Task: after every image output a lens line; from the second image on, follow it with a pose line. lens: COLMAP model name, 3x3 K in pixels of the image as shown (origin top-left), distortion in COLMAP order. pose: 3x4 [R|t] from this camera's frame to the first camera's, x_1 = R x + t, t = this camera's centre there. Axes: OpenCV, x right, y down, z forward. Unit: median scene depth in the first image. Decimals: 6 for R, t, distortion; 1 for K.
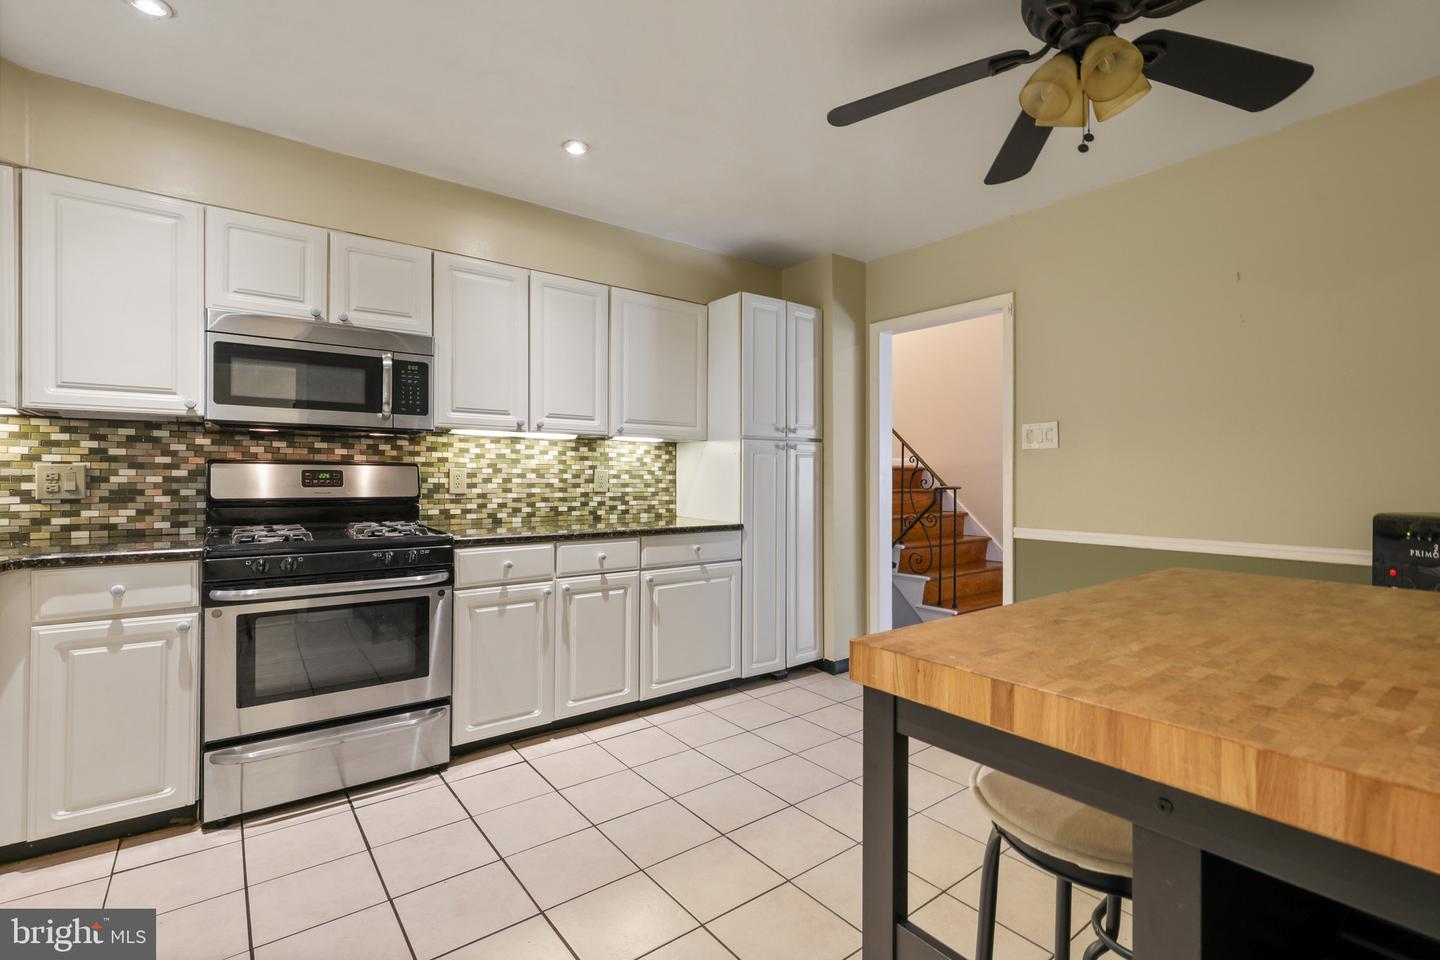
lens RADIAL K [[653.0, 0, 727.2], [0, 653.0, 476.1], [0, 0, 1]] dist [-0.003808, -0.001166]
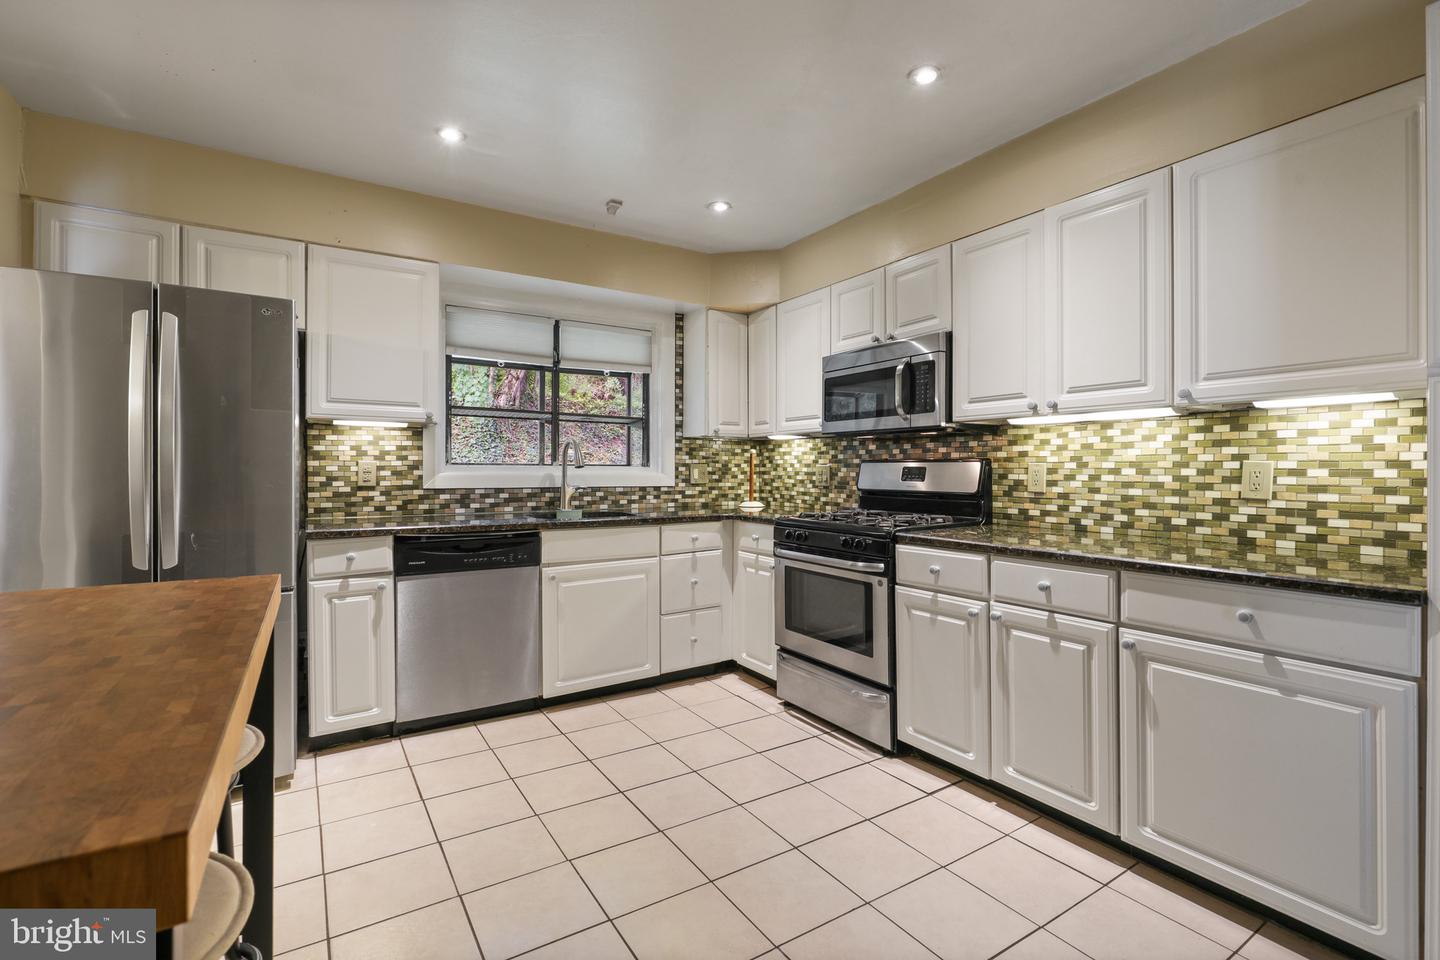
lens RADIAL K [[653.0, 0, 727.4], [0, 653.0, 472.2], [0, 0, 1]] dist [-0.003808, -0.001166]
pose [[-0.095515, -0.004801, -0.995416, 0.484425], [-0.005360, 0.999976, -0.004309, 0.006050], [0.995414, 0.004924, -0.095539, 0.660787]]
